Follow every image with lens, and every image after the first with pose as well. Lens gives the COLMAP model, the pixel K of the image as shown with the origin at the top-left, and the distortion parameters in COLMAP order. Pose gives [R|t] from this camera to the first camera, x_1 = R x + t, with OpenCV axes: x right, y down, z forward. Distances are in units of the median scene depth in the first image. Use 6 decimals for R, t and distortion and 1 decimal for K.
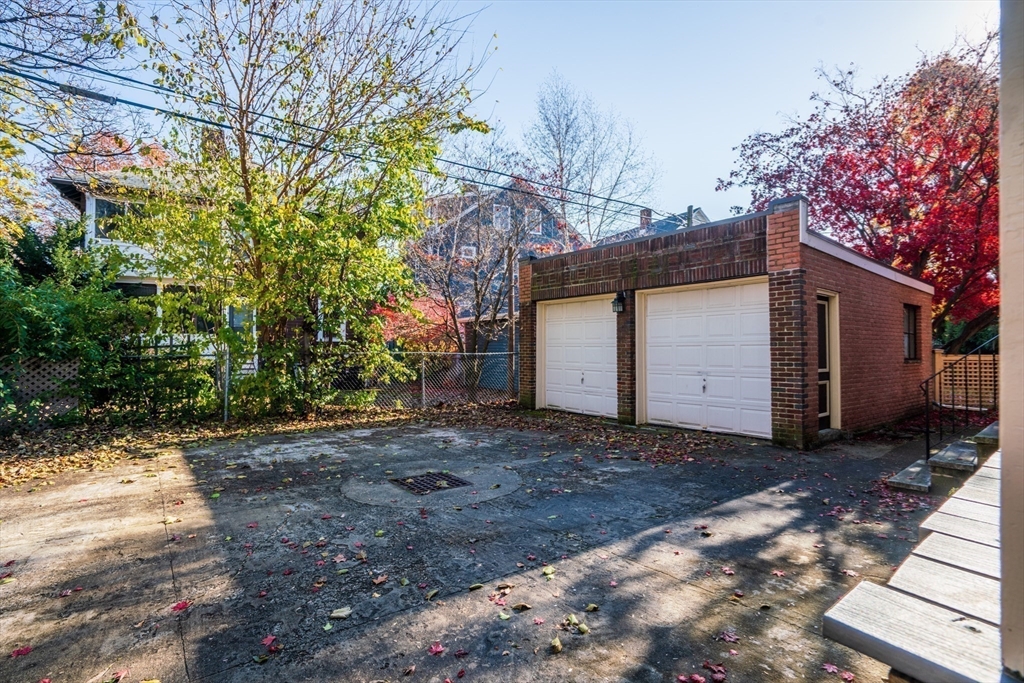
lens RADIAL K [[503.2, 0, 511.5], [0, 503.2, 342.1], [0, 0, 1]] dist [-0.003300, 0.001072]
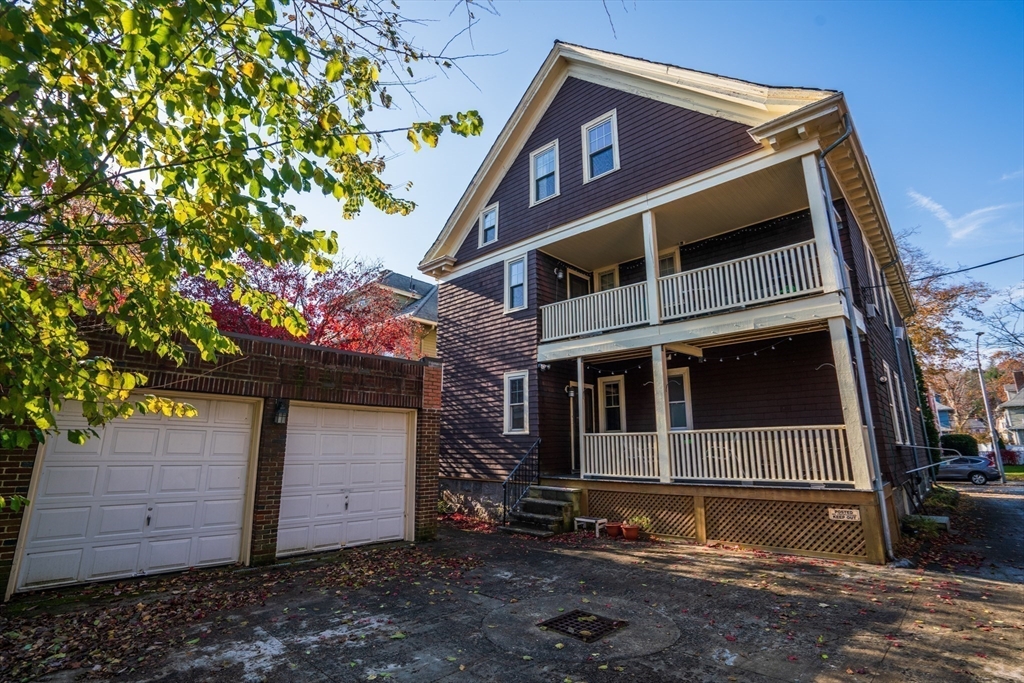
lens RADIAL K [[489.8, 0, 507.3], [0, 489.8, 339.0], [0, 0, 1]] dist [-0.030823, 0.000530]
pose [[-0.158841, 0.223655, 0.961638, -1.201617], [-0.012254, 0.973482, -0.228434, -0.030052], [-0.987228, -0.048068, -0.151888, 1.399084]]
